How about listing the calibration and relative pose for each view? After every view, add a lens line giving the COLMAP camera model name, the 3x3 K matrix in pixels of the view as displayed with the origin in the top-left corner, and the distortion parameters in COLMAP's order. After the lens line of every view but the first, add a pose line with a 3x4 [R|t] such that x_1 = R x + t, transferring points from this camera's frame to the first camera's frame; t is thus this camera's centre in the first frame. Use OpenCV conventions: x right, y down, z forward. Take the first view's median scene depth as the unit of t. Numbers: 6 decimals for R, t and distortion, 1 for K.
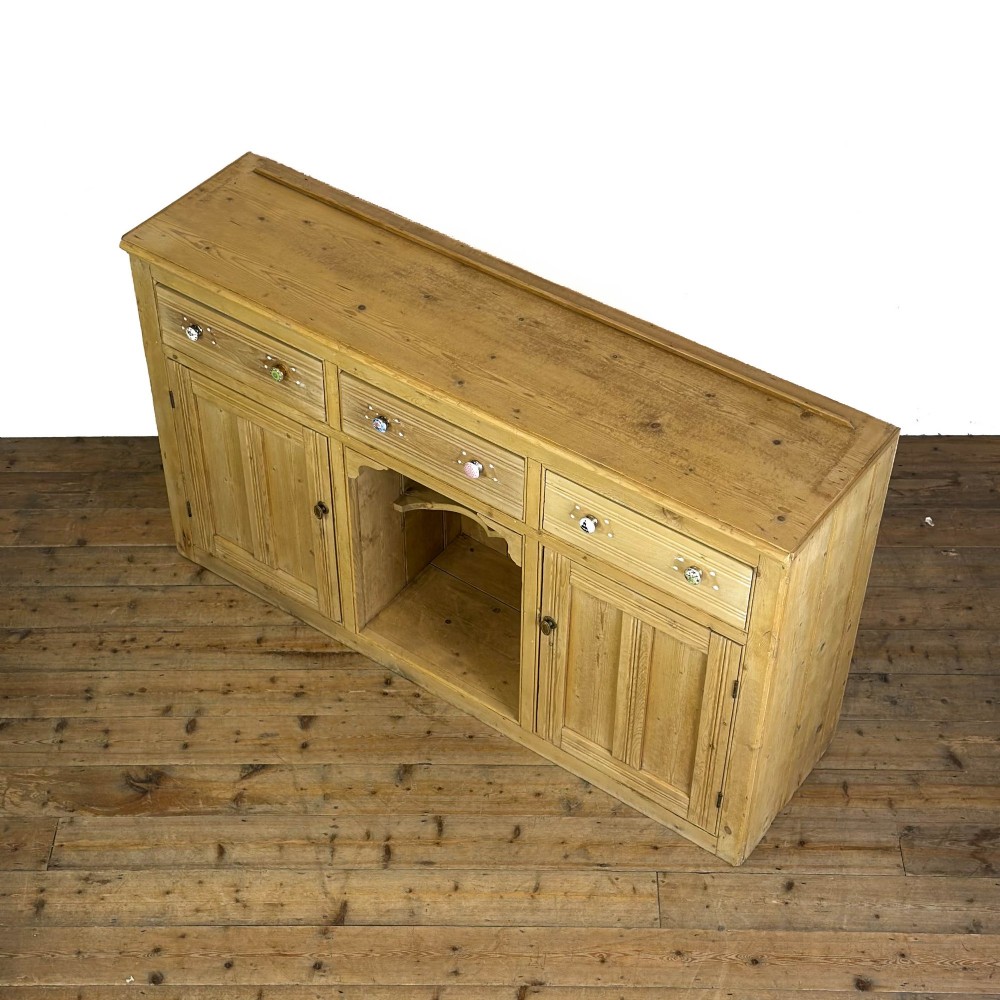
lens RADIAL K [[1856.3, 0, 470.4], [0, 1856.3, 480.4], [0, 0, 1]] dist [0.092611, 0.212201]
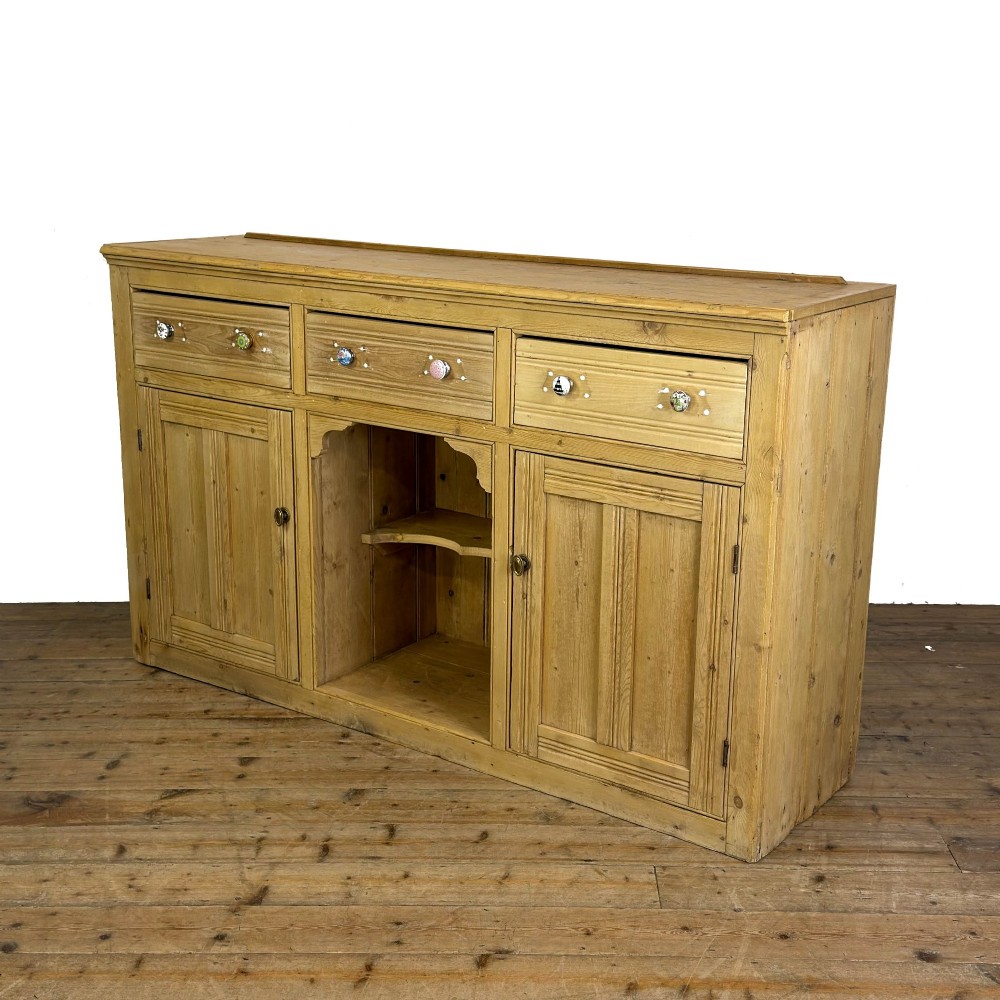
lens RADIAL K [[1468.8, 0, 496.1], [0, 1468.8, 493.2], [0, 0, 1]] dist [0.144363, -0.212359]
pose [[0.999905, 0.013756, -0.000338, 0.028740], [-0.012266, 0.879971, -0.474870, 0.370362], [-0.006234, 0.474829, 0.880056, 0.352040]]
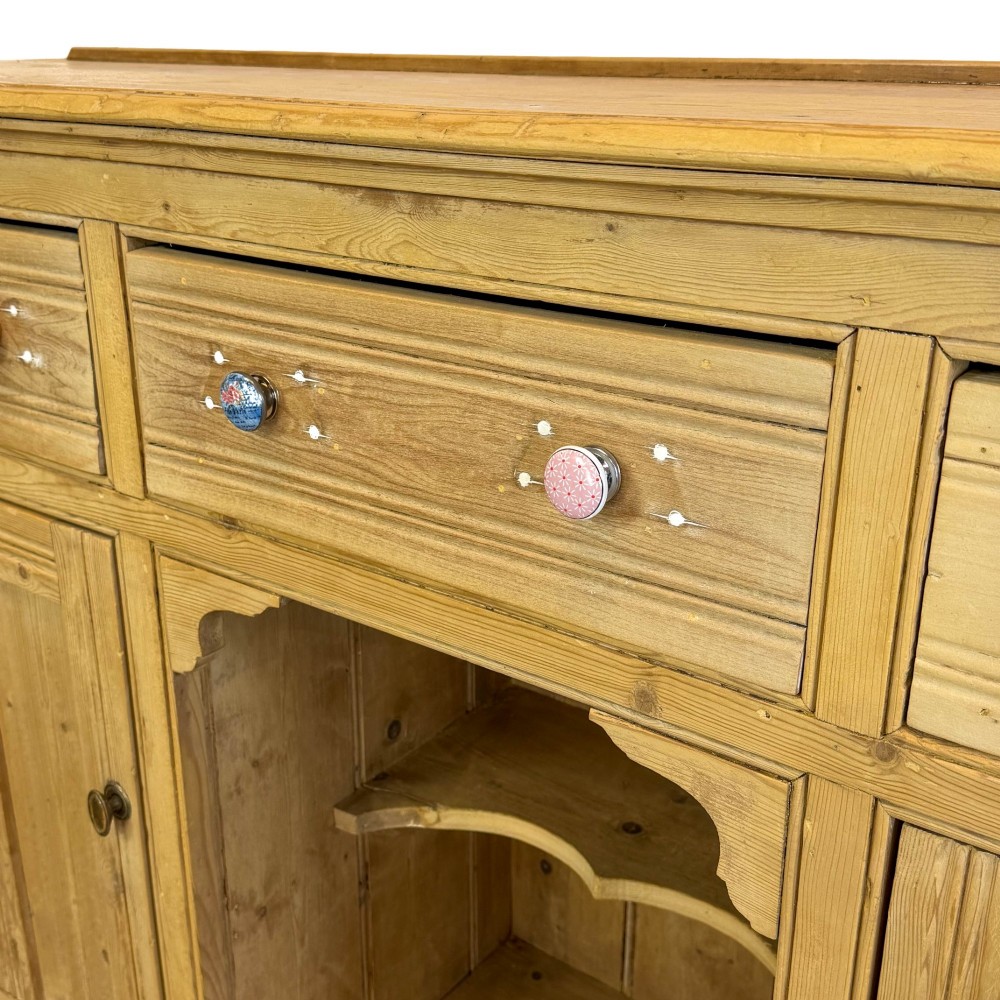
lens RADIAL K [[1252.7, 0, 500.0], [0, 1252.7, 500.0], [0, 0, 1]] dist [0.205939, -0.520312]
pose [[0.999941, 0.009026, -0.006019, -0.007621], [-0.010639, 0.924360, -0.381374, 0.054960], [0.002121, 0.381416, 0.924401, 0.787868]]
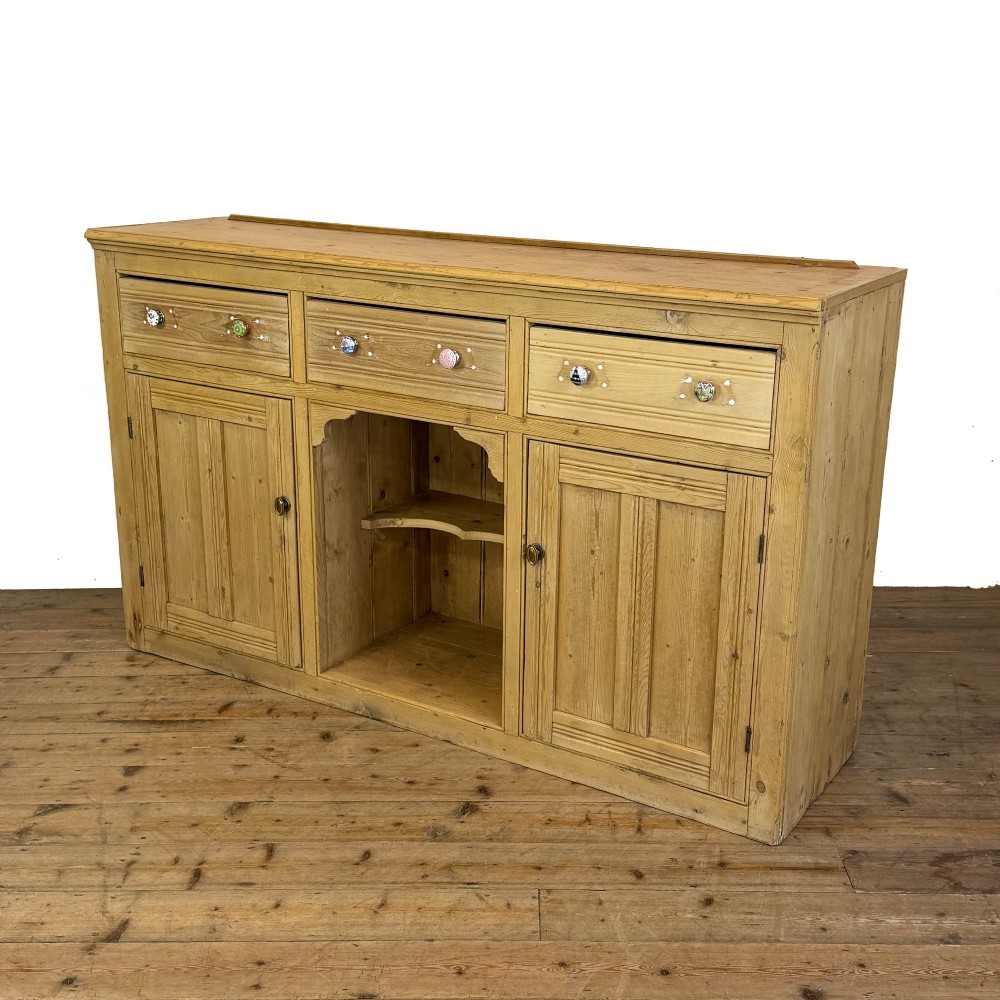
lens RADIAL K [[1363.0, 0, 500.0], [0, 1363.0, 500.0], [0, 0, 1]] dist [0.176051, -0.452417]
pose [[0.997999, -0.006827, 0.062862, -0.015252], [0.033549, 0.899855, -0.434898, 0.327437], [-0.053597, 0.436136, 0.898283, 0.390164]]
